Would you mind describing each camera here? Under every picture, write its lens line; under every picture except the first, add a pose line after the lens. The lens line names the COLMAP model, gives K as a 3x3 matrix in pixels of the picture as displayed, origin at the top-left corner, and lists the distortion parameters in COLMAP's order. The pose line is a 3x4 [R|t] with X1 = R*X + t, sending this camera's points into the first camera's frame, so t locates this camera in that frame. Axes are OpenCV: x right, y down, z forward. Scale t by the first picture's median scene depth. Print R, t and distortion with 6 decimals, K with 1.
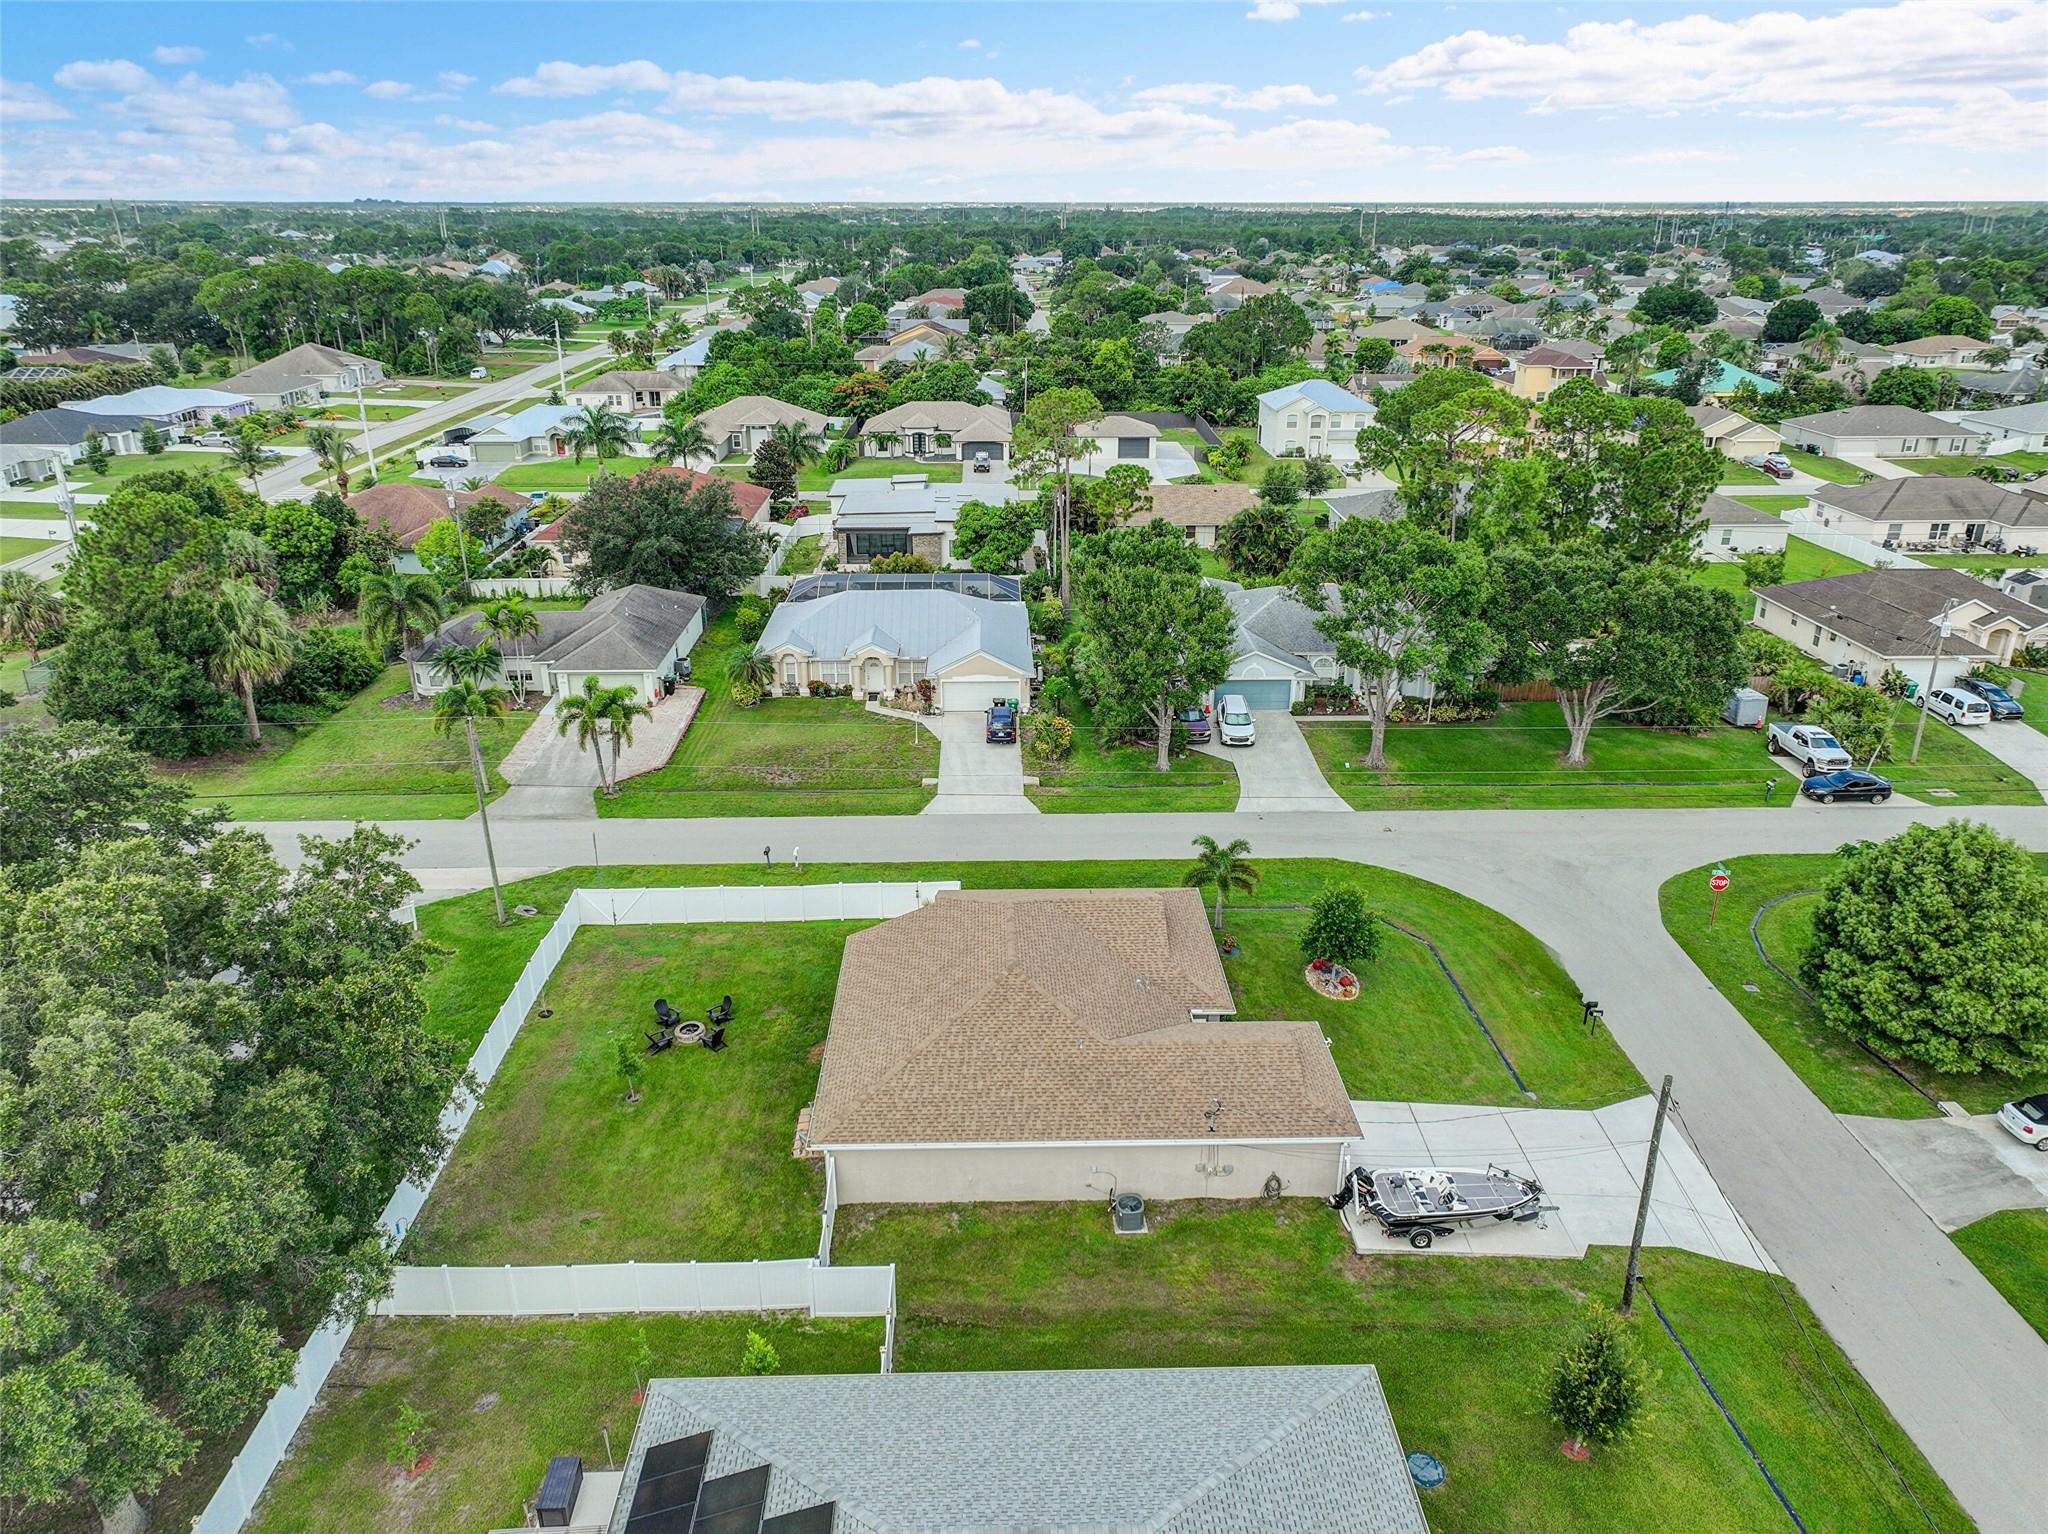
lens RADIAL K [[1434.7, 0, 1021.6], [0, 1434.7, 762.5], [0, 0, 1]] dist [0.000590, 0.012454]
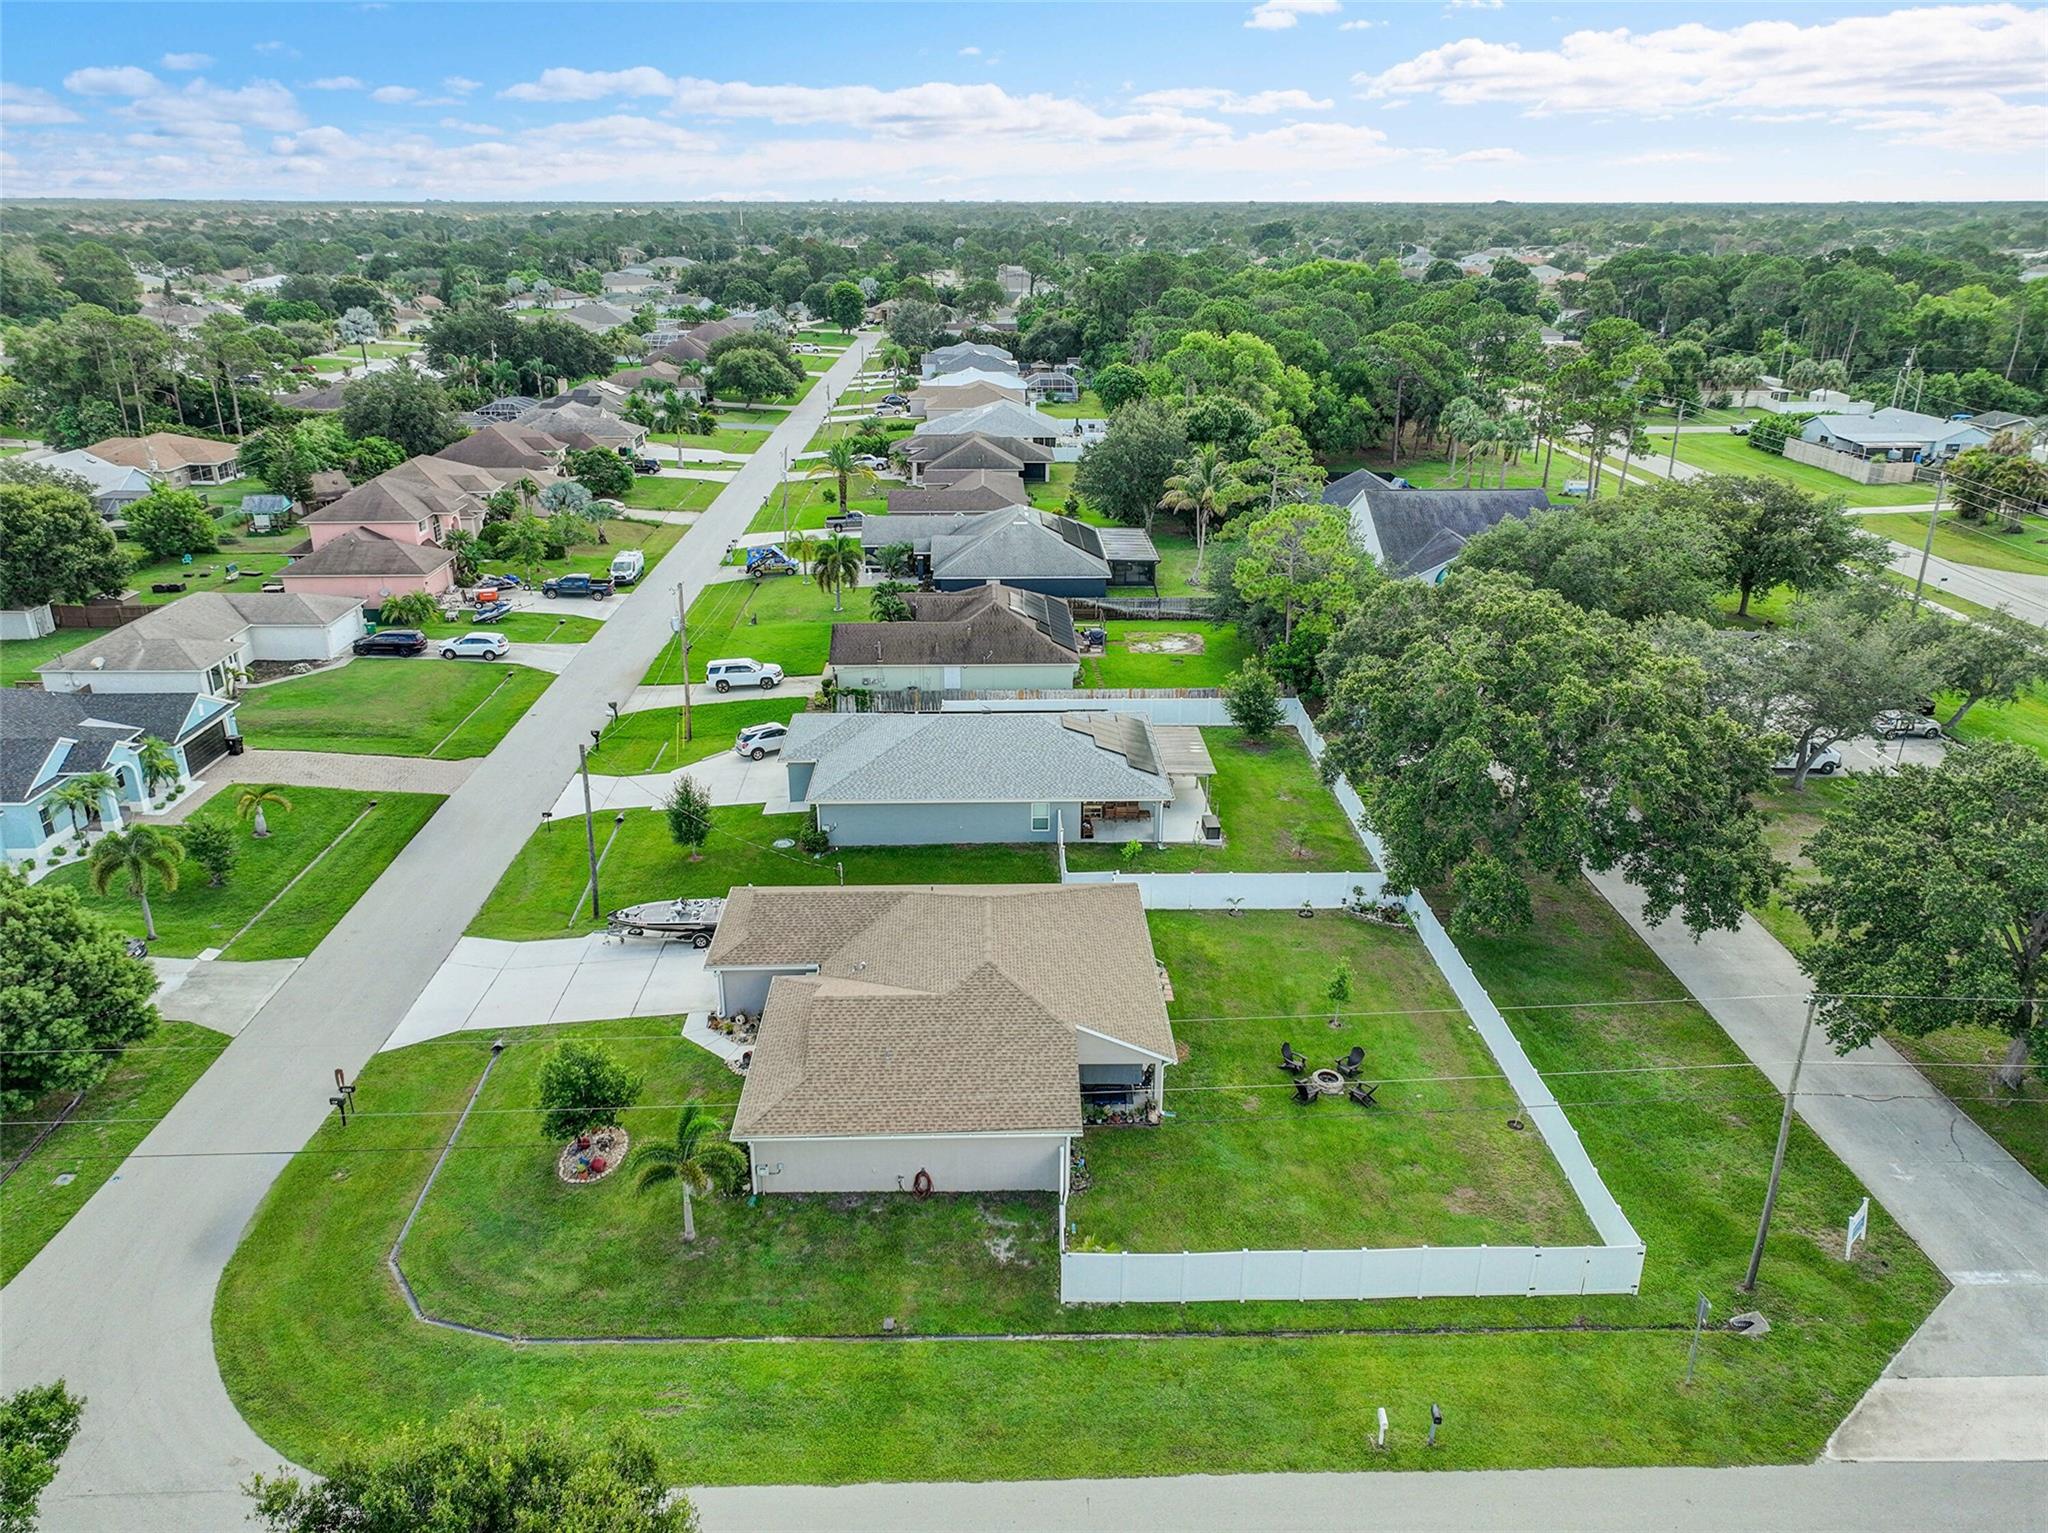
lens RADIAL K [[1434.7, 0, 1032.9], [0, 1434.7, 768.6], [0, 0, 1]] dist [0.000590, 0.012454]
pose [[-0.999951, 0.002238, -0.009631, -0.024006], [-0.004938, 0.730829, 0.682543, -0.525292], [0.008566, 0.682557, -0.730782, 1.340955]]
